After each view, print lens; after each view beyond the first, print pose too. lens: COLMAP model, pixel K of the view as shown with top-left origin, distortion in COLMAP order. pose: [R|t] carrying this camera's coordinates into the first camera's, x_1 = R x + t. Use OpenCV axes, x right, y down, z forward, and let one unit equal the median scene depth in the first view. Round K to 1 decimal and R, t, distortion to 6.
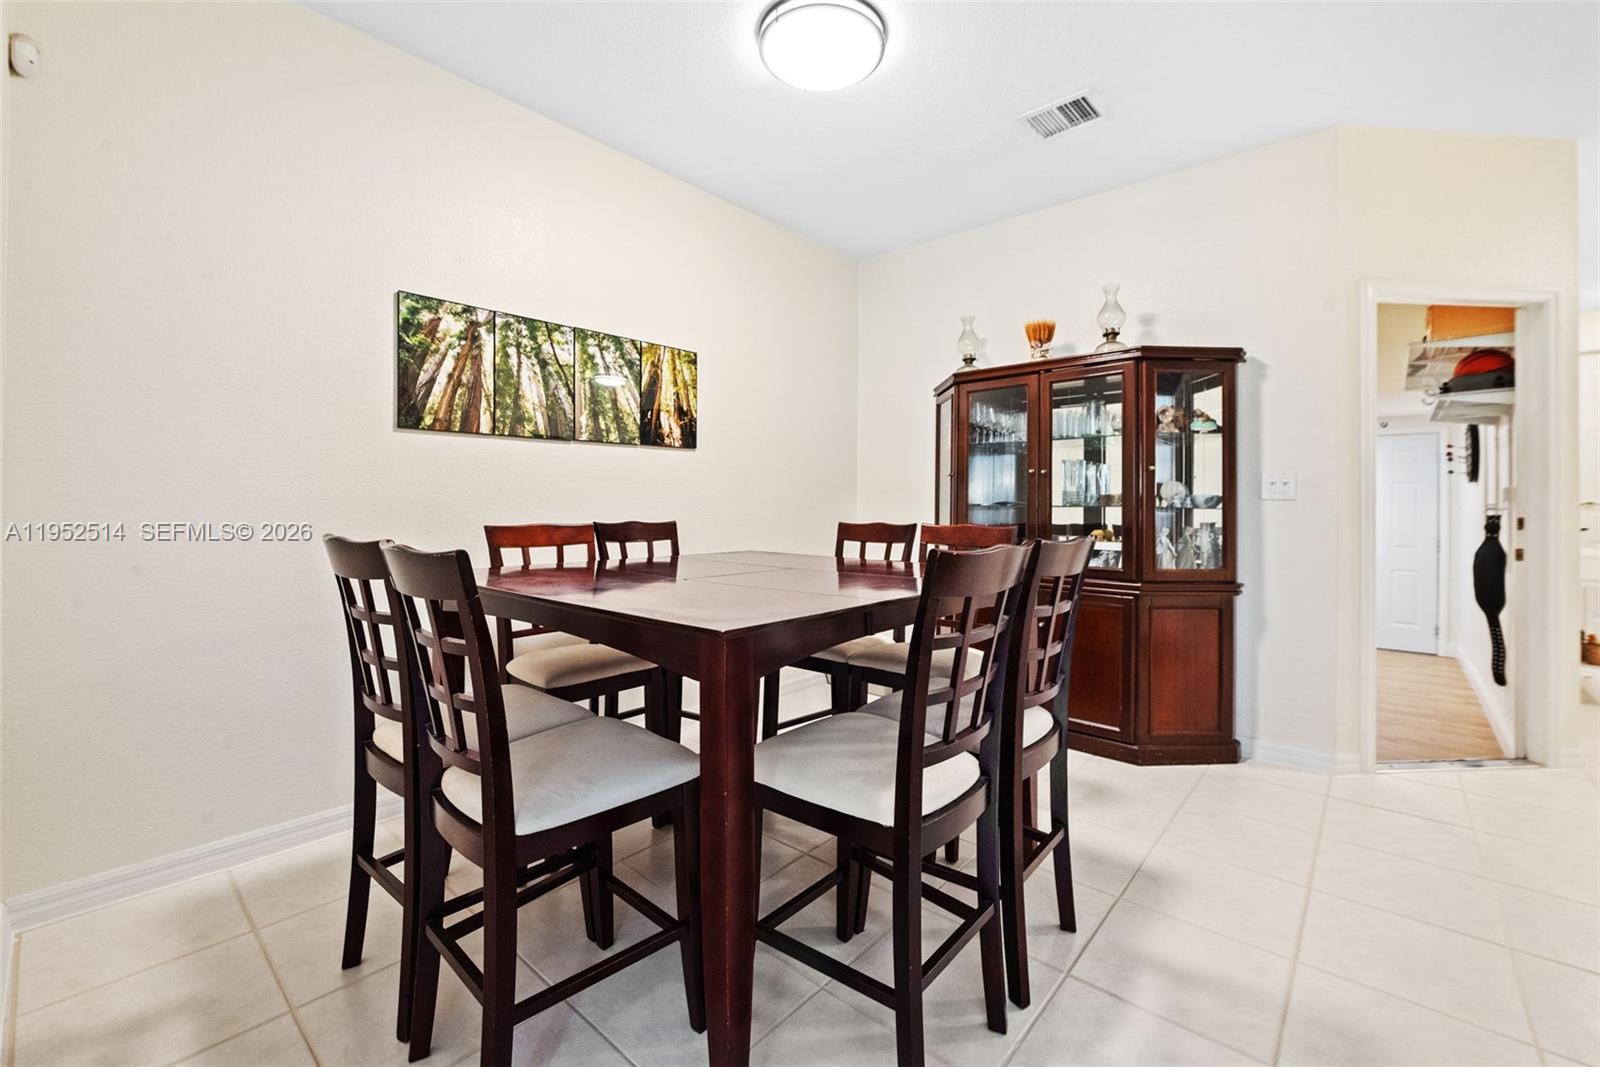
lens RADIAL K [[644.7, 0, 804.8], [0, 644.7, 520.5], [0, 0, 1]] dist [0.002863, -0.000690]
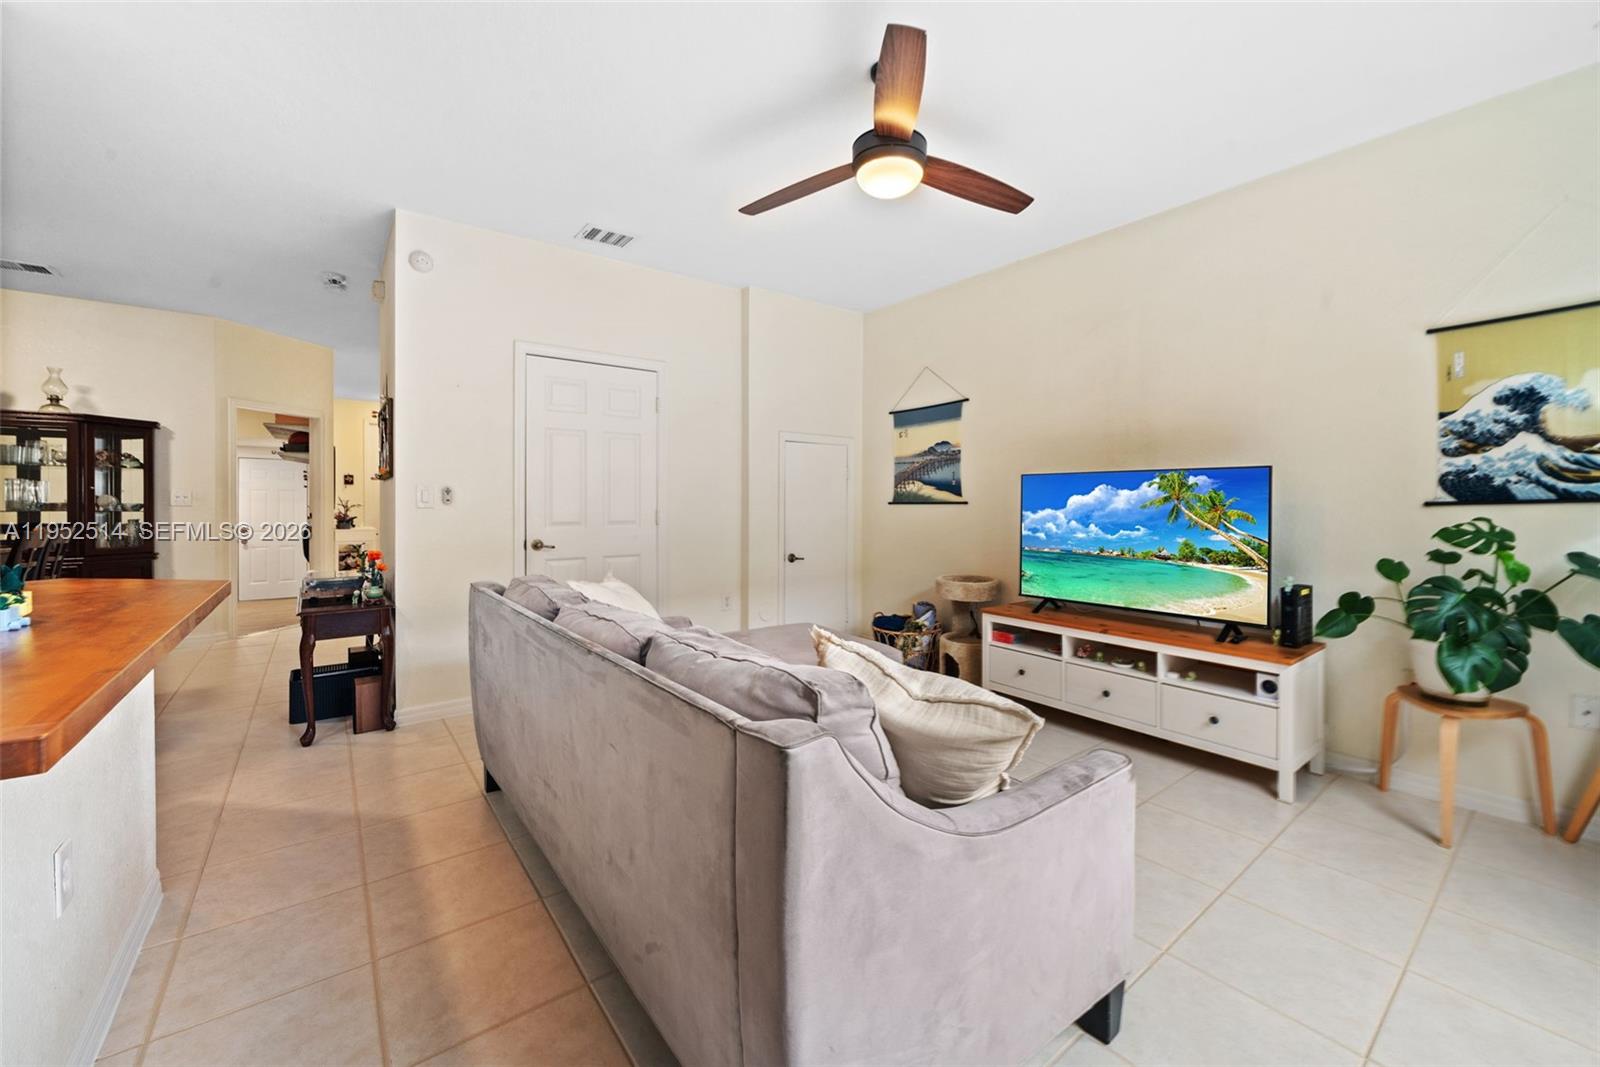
lens RADIAL K [[645.0, 0, 836.1], [0, 645.0, 509.5], [0, 0, 1]] dist [-0.005409, 0.001468]
pose [[0.169991, -0.002458, 0.985442, -0.727912], [0.008306, 0.999965, 0.001061, -0.009800], [-0.985411, 0.008005, 0.170006, -1.111364]]
